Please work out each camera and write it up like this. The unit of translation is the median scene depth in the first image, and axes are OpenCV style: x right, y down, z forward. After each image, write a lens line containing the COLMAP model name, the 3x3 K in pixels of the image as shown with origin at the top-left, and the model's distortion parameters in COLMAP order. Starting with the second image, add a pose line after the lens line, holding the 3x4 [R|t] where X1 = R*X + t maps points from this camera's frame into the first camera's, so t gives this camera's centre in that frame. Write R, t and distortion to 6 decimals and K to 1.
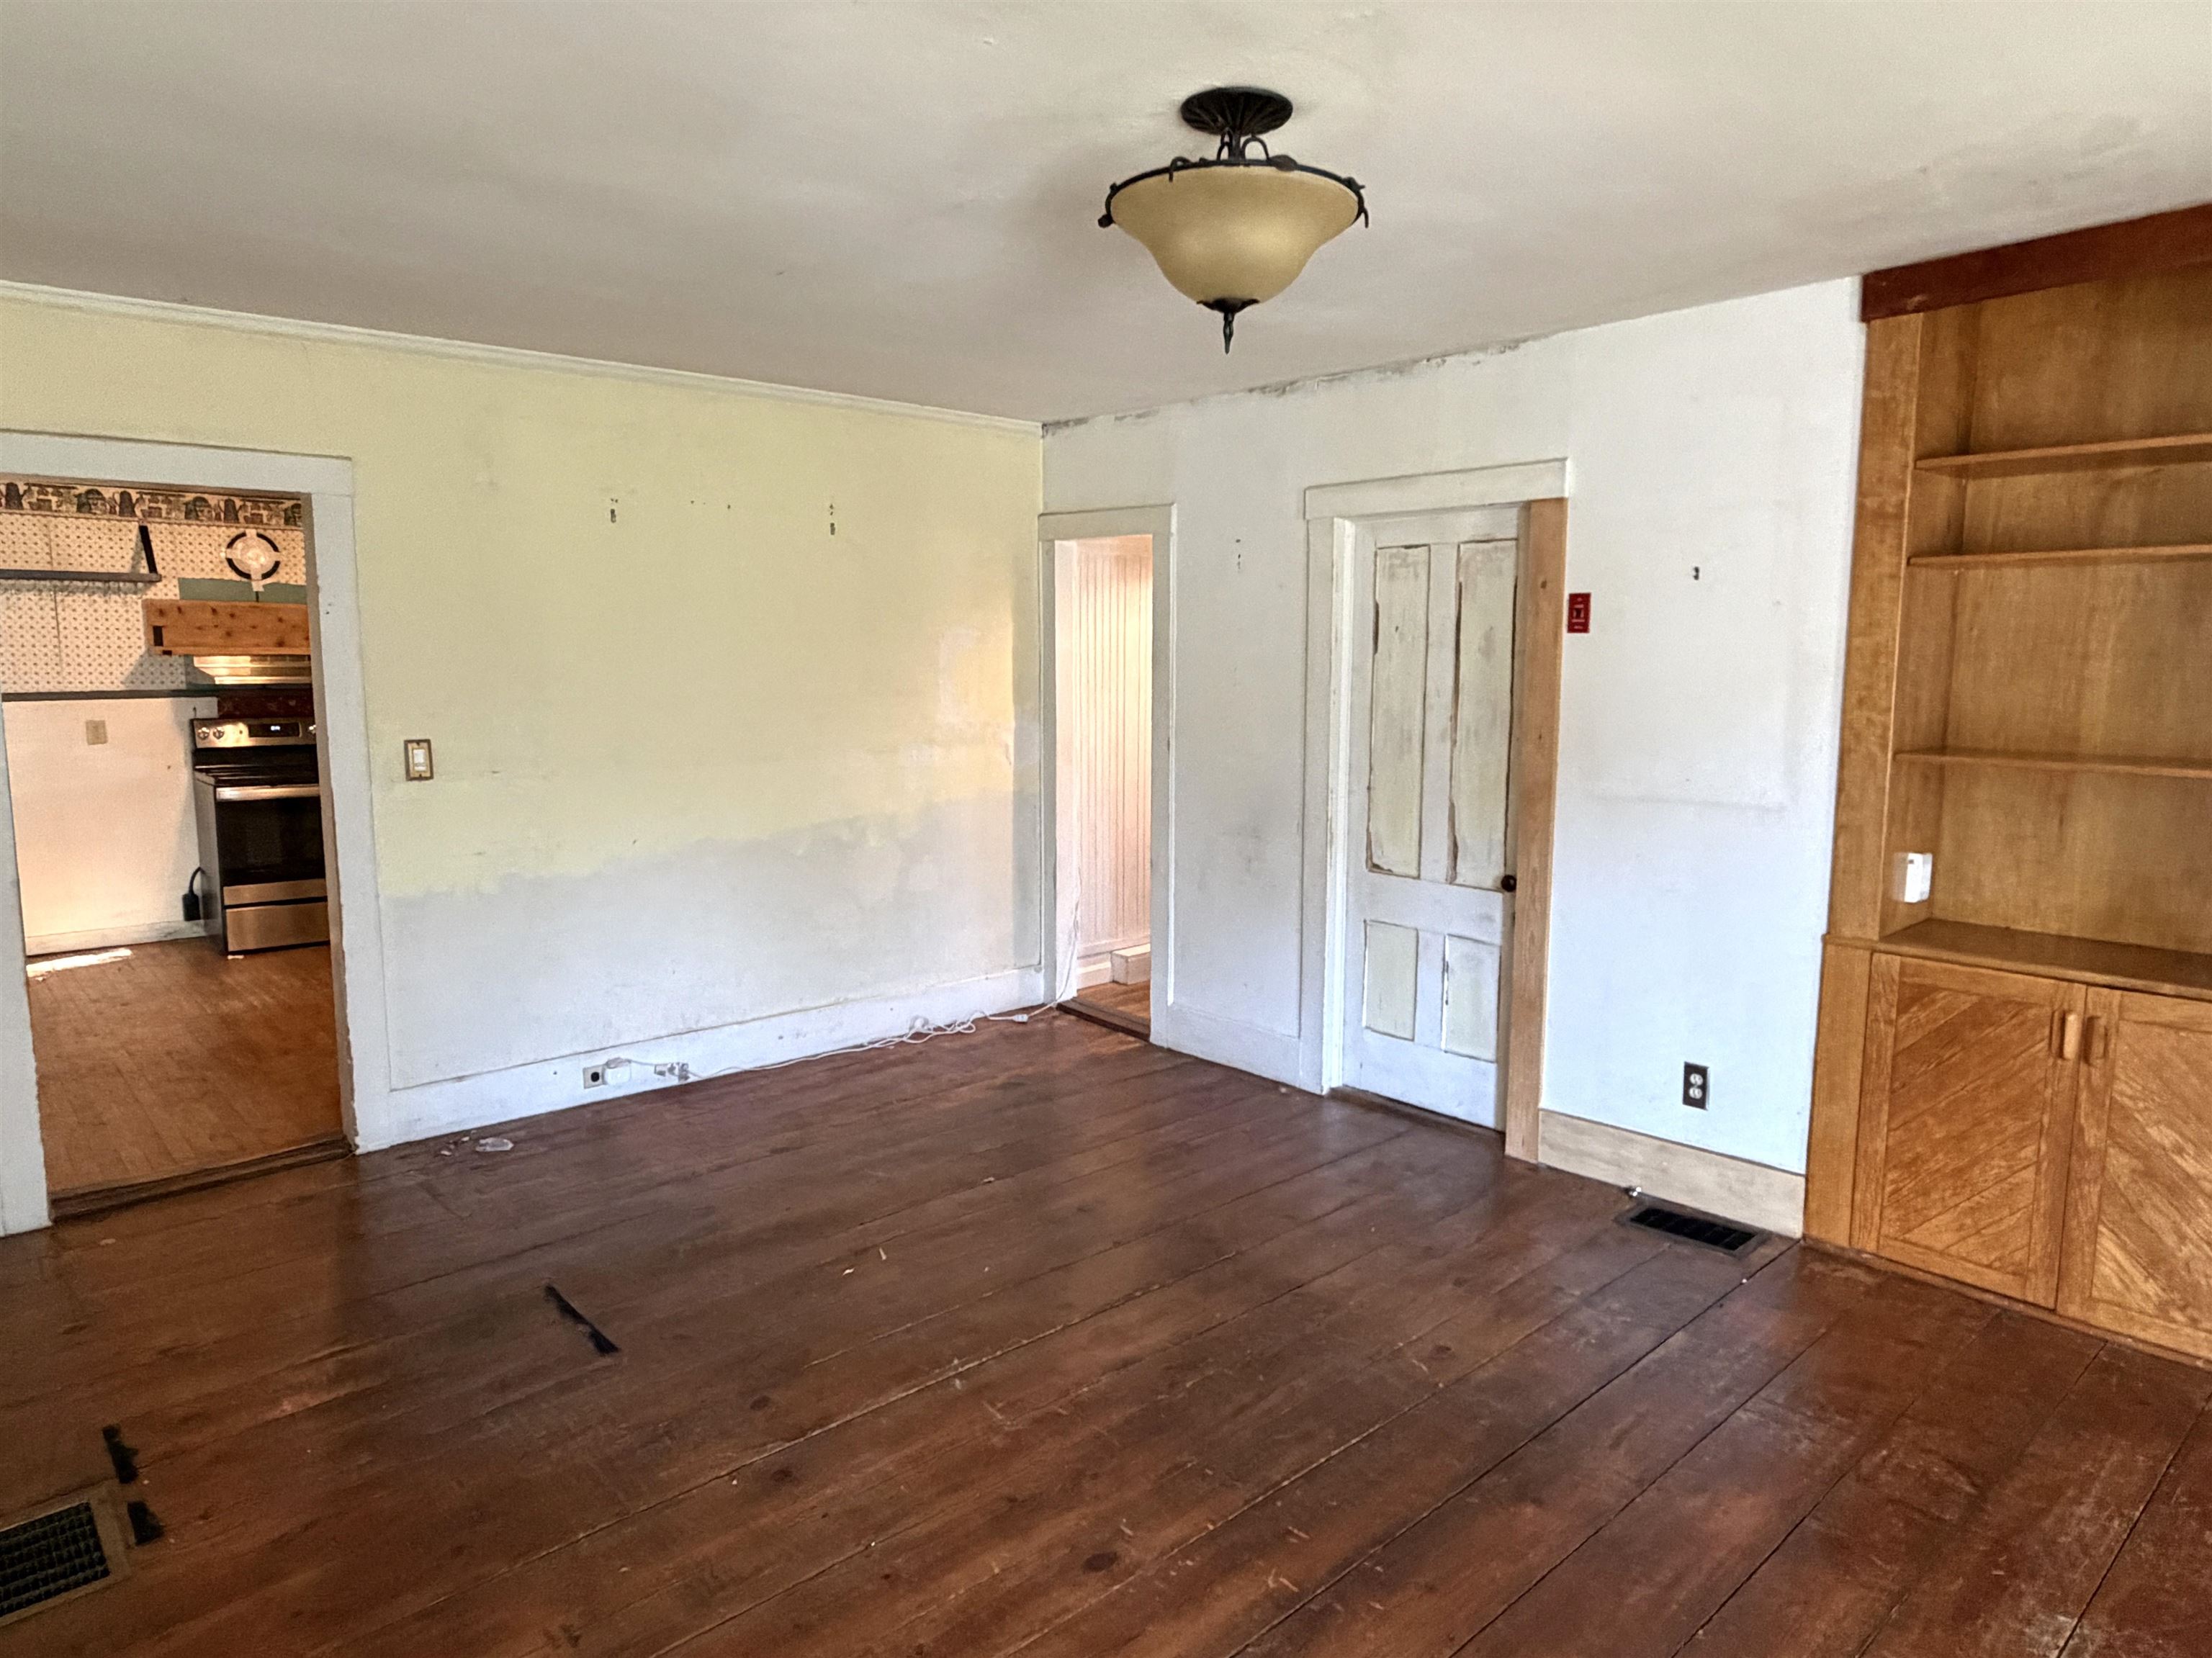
lens RADIAL K [[1387.9, 0, 1106.0], [0, 1387.9, 829.0], [0, 0, 1]] dist [-0.001396, -0.000043]
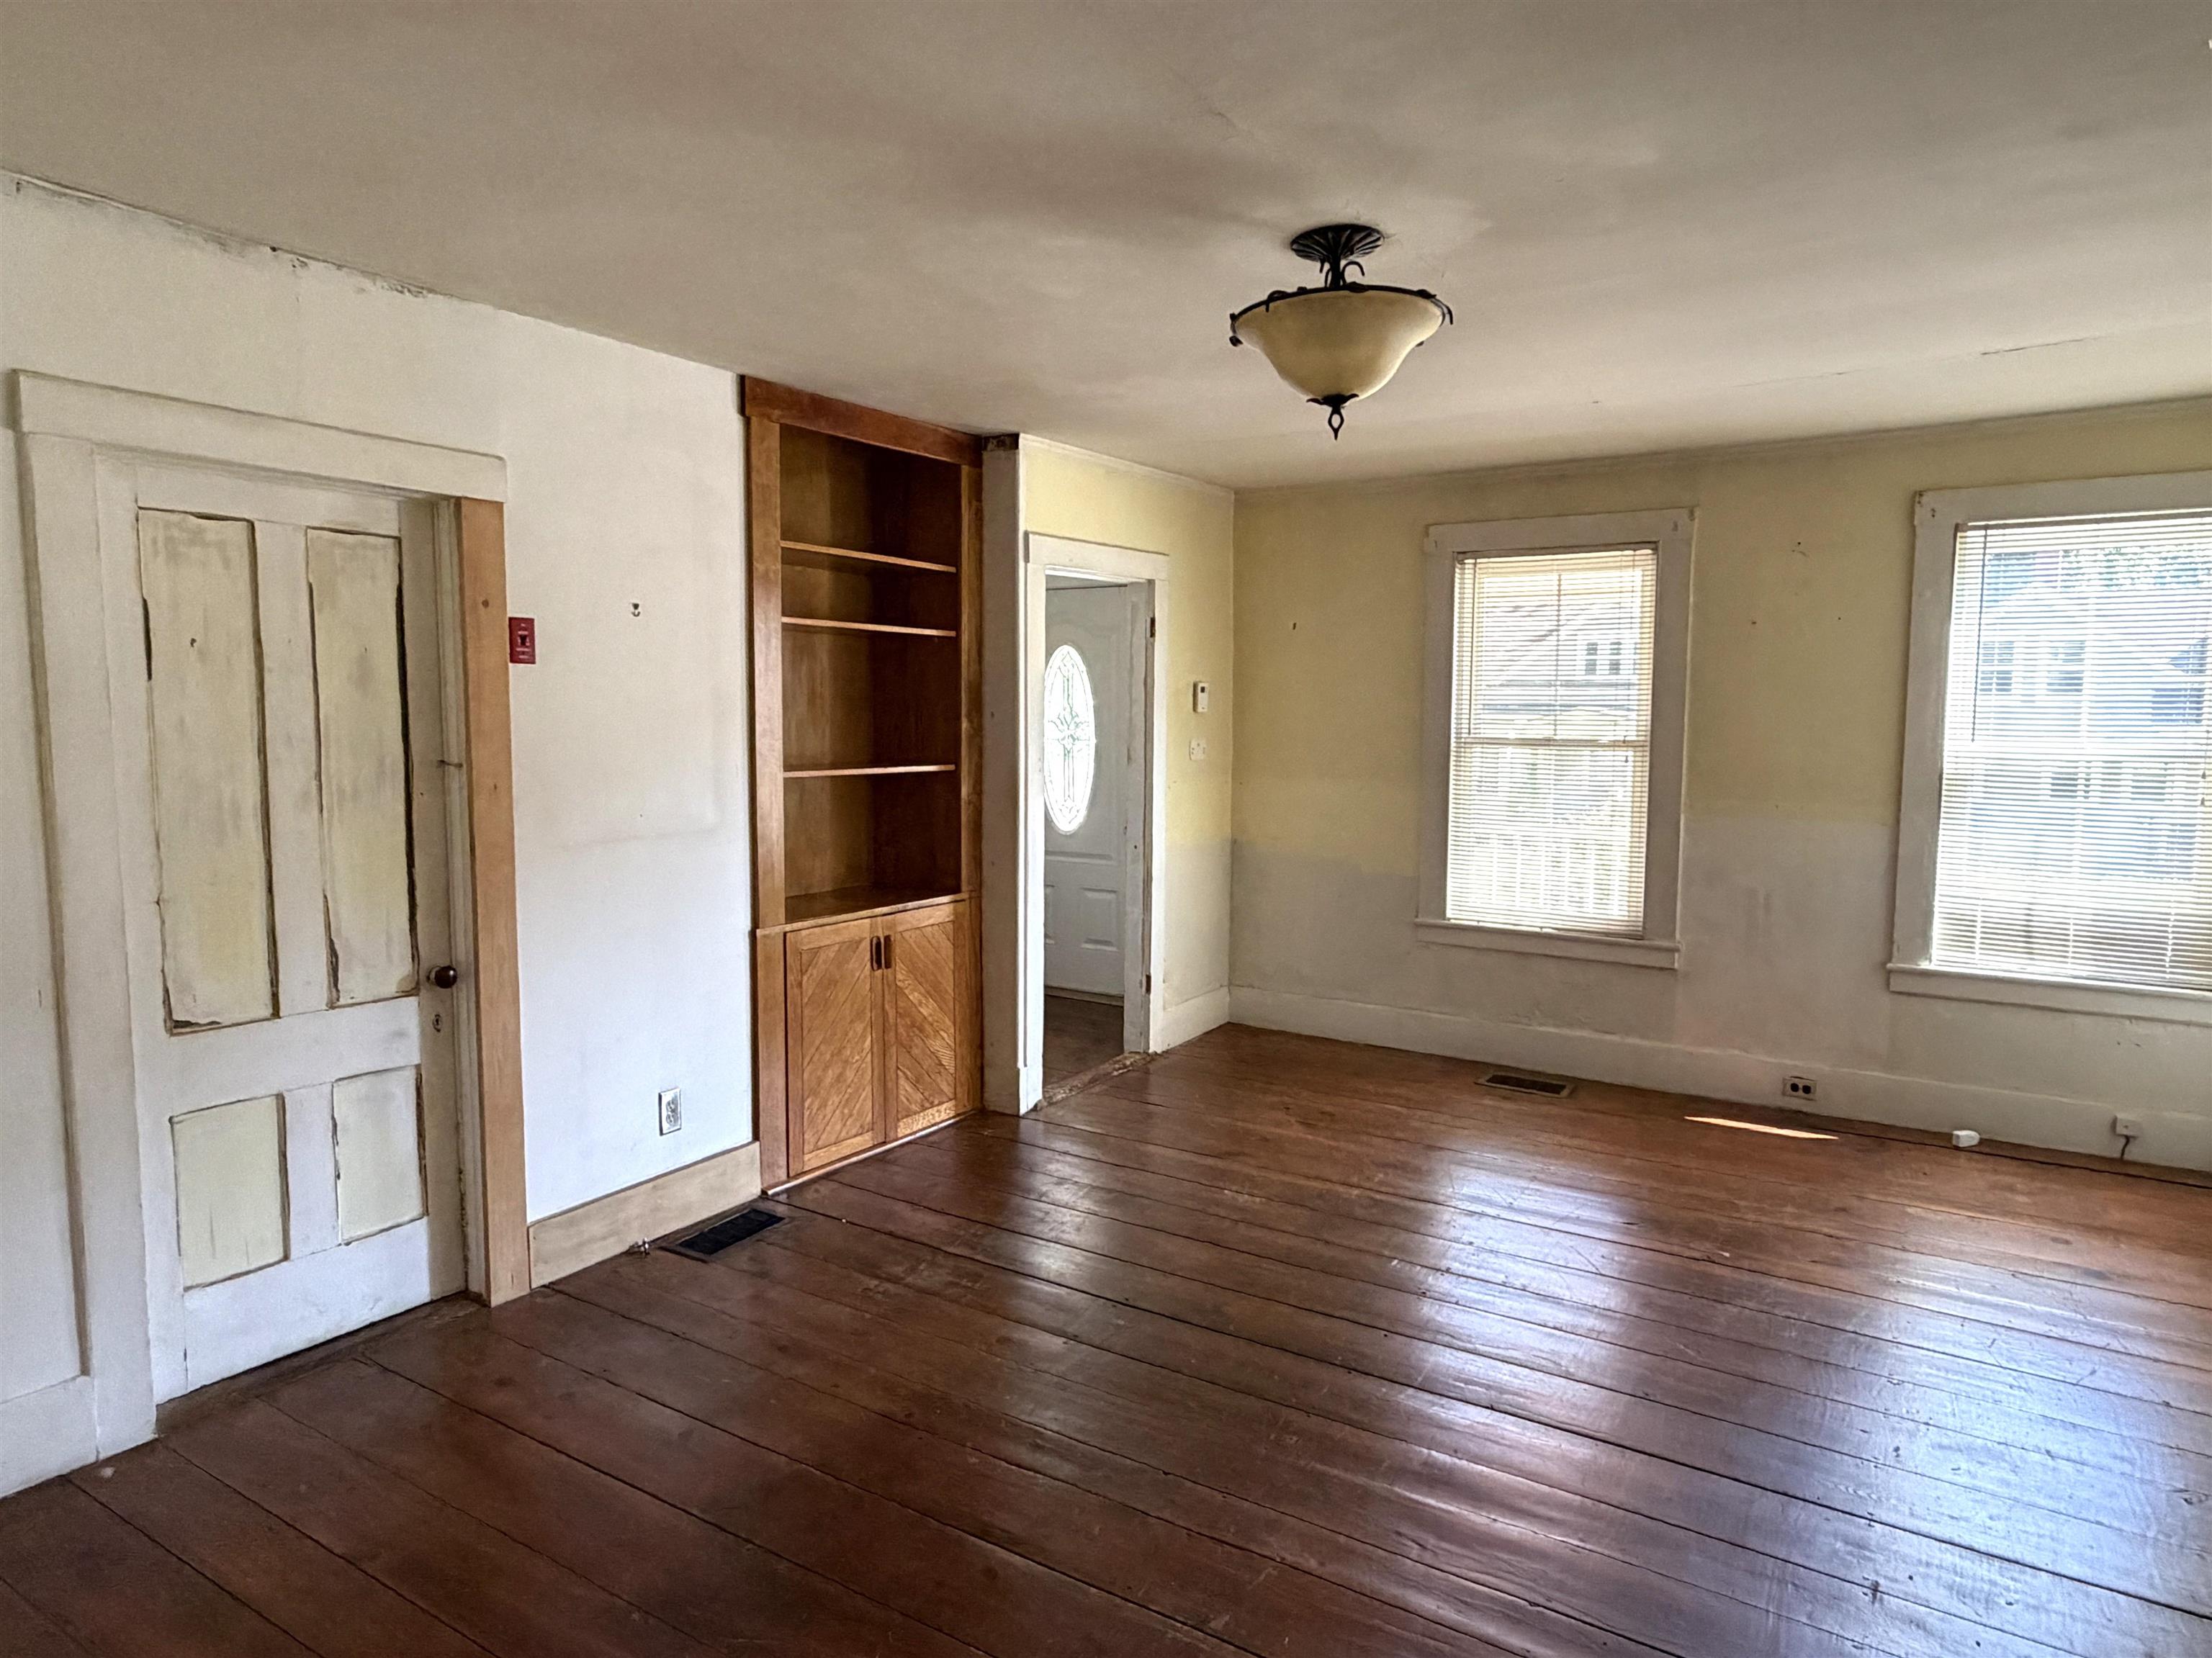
lens RADIAL K [[1326.8, 0, 1106.0], [0, 1326.8, 829.0], [0, 0, 1]] dist [0.001373, 0.000242]
pose [[-0.269414, -0.084040, 0.959351, -0.533579], [0.118509, 0.985720, 0.119631, -0.090663], [-0.955705, 0.145922, -0.255607, 0.836222]]
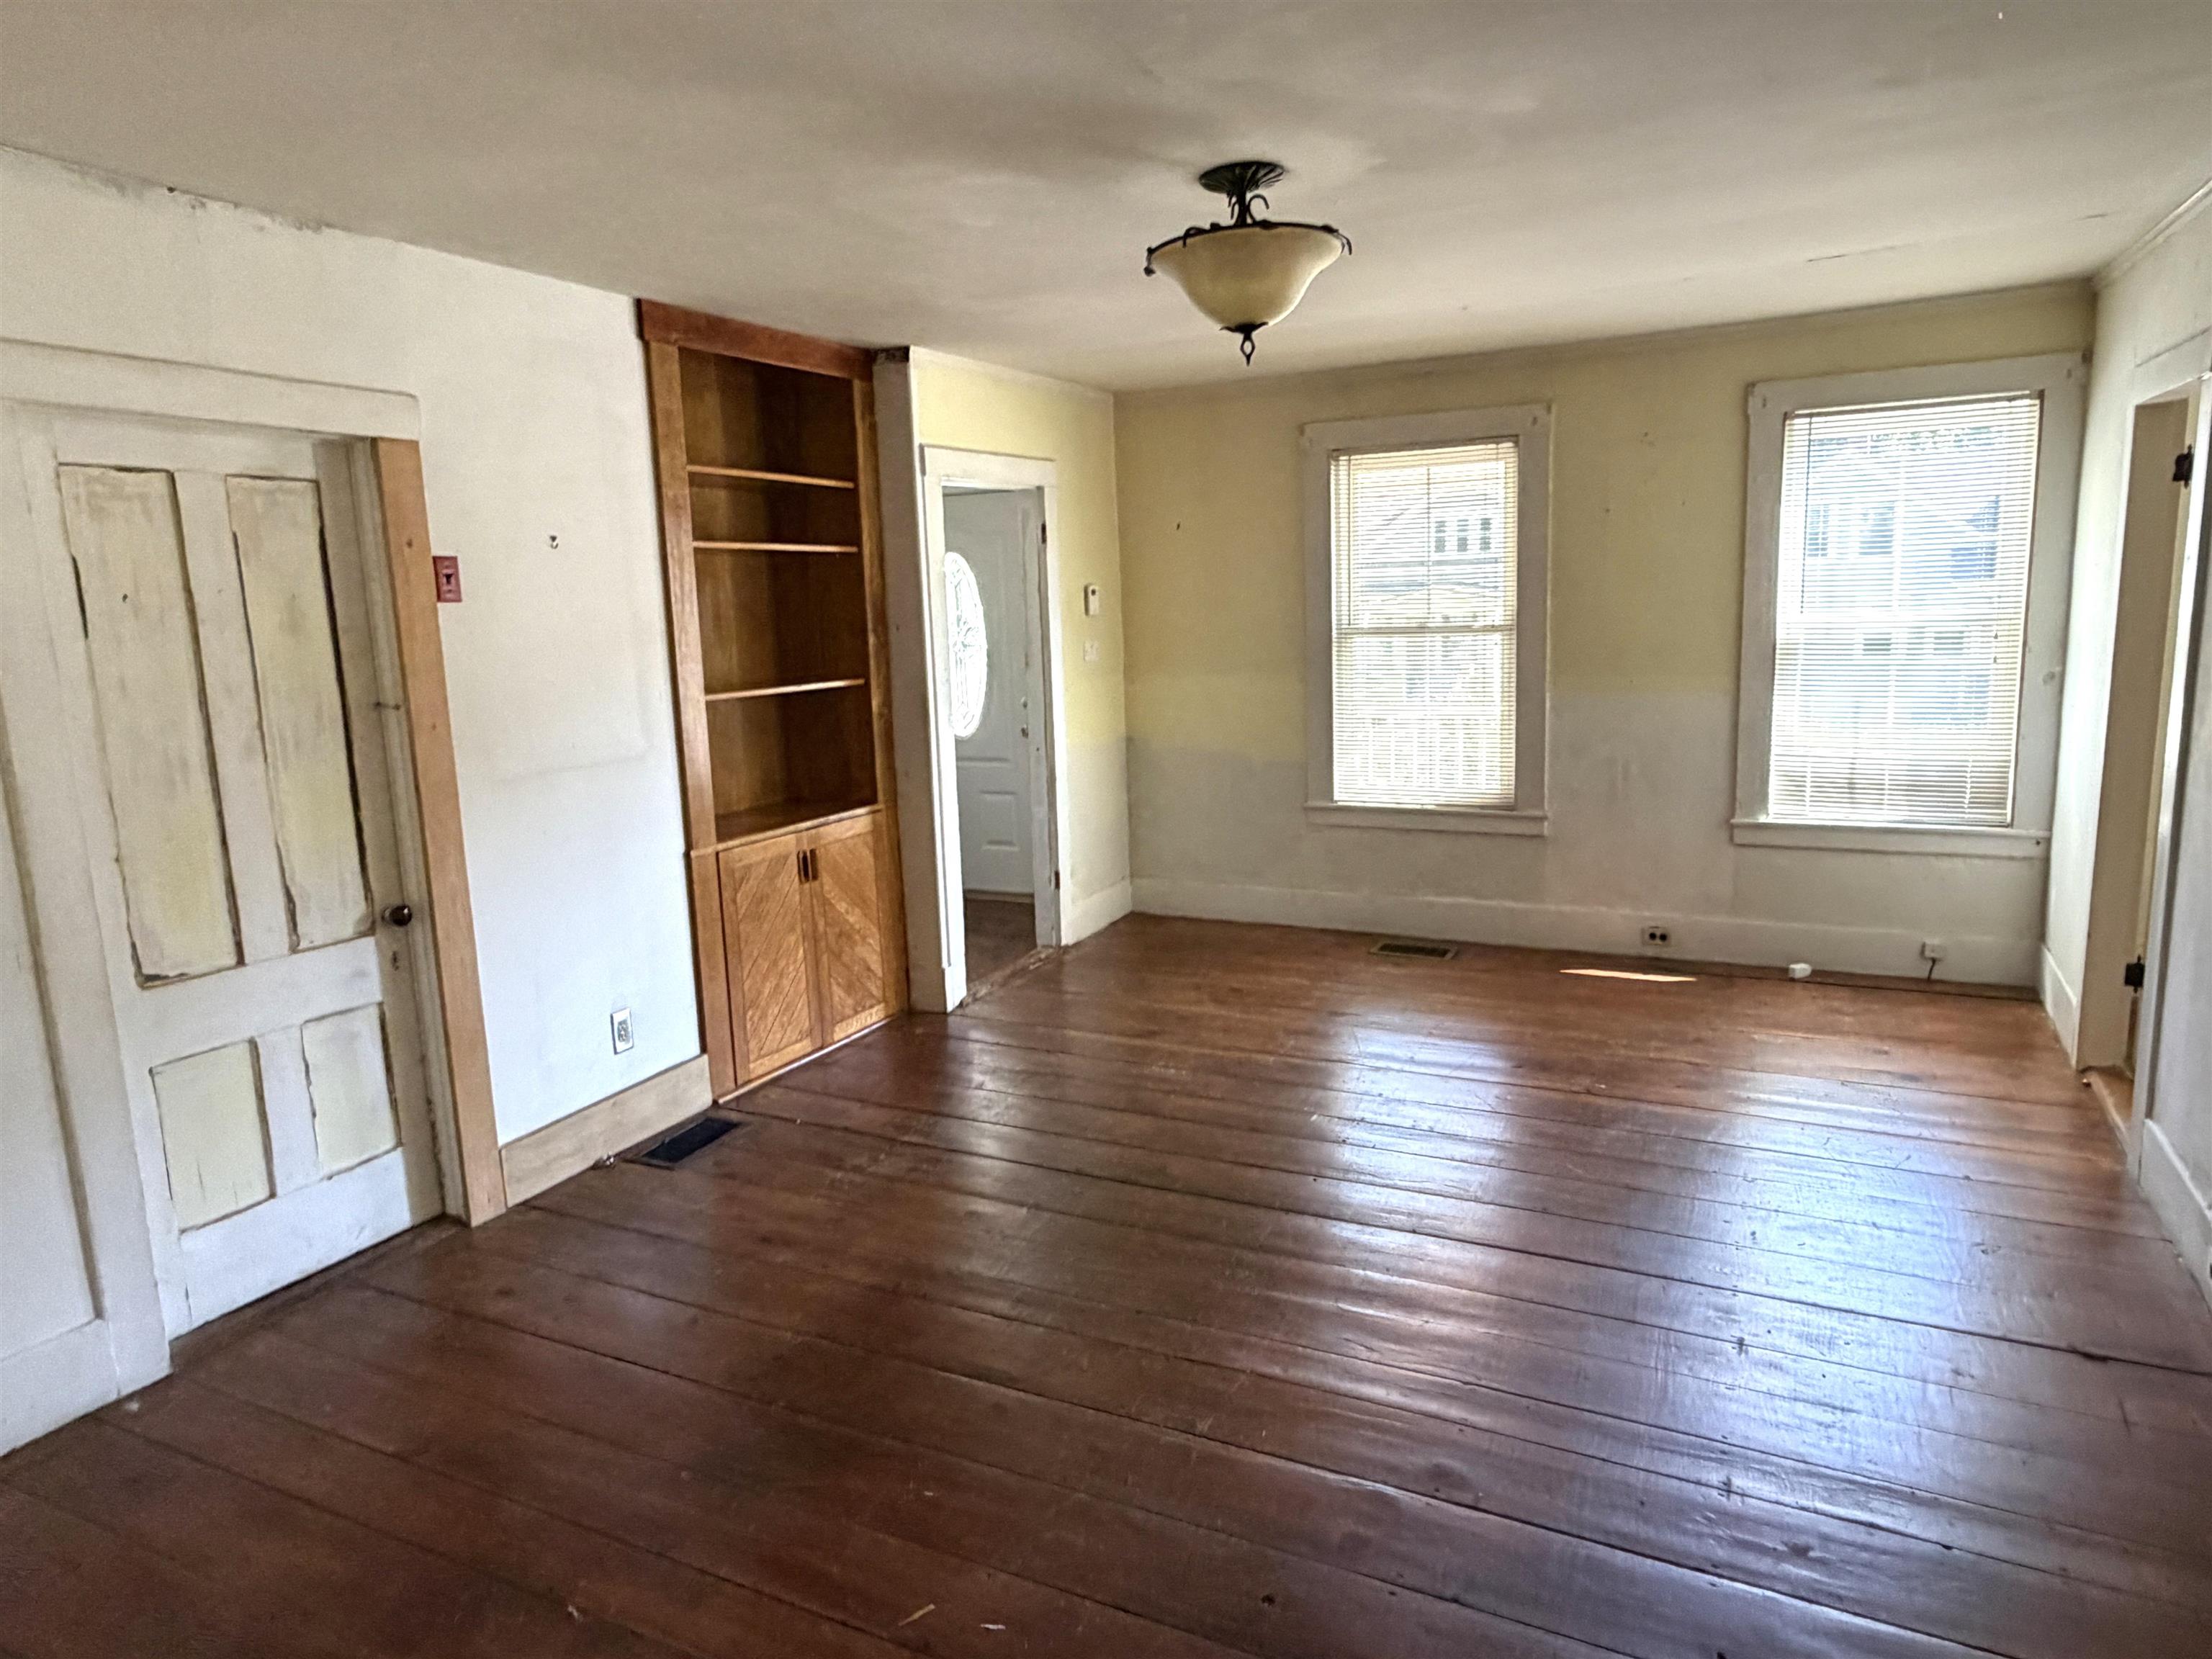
lens RADIAL K [[1338.5, 0, 1107.1], [0, 1338.5, 820.1], [0, 0, 1]] dist [0.000201, 0.000927]
pose [[-0.373239, -0.133482, 0.918083, -0.574253], [0.155241, 0.966656, 0.203656, -0.110208], [-0.914655, 0.218536, -0.340072, 0.892521]]
